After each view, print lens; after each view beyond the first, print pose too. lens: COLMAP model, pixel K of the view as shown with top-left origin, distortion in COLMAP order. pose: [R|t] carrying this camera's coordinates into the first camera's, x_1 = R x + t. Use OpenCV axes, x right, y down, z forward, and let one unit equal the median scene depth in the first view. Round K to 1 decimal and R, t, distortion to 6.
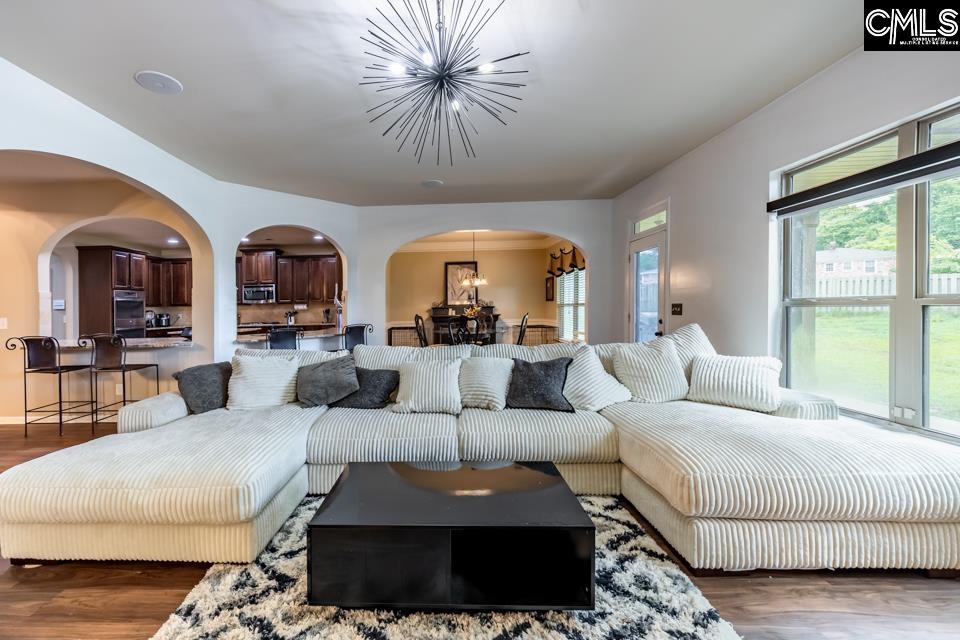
lens RADIAL K [[396.7, 0, 477.7], [0, 396.7, 313.3], [0, 0, 1]] dist [0.000841, -0.000240]
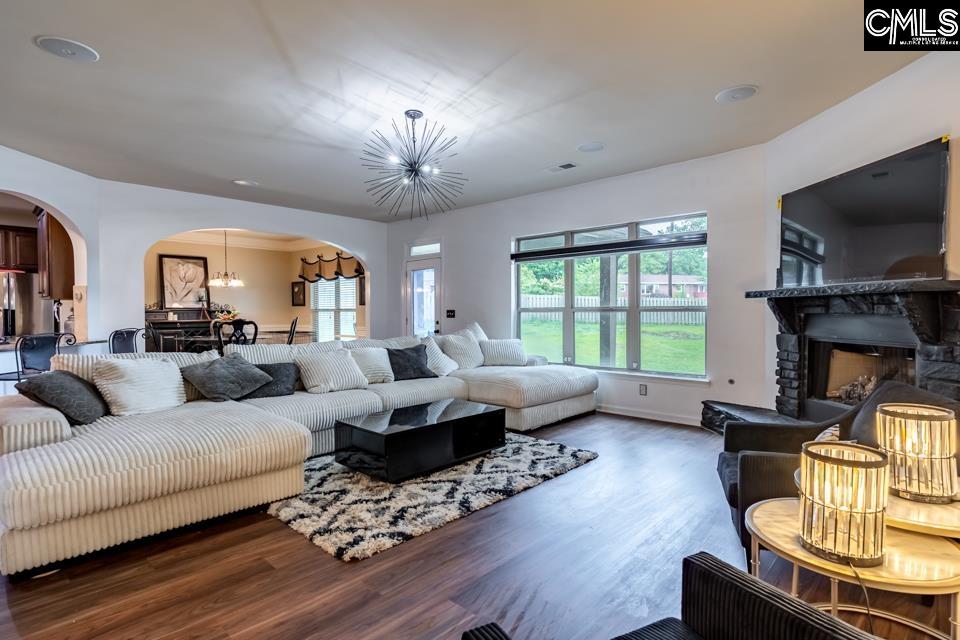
lens RADIAL K [[485.3, 0, 489.5], [0, 485.3, 311.2], [0, 0, 1]] dist [0.037561, -0.000188]
pose [[0.683938, 0.017407, 0.729333, -0.660141], [0.002821, 0.999645, -0.026504, 0.026254], [-0.729535, 0.020184, 0.683646, -0.301414]]
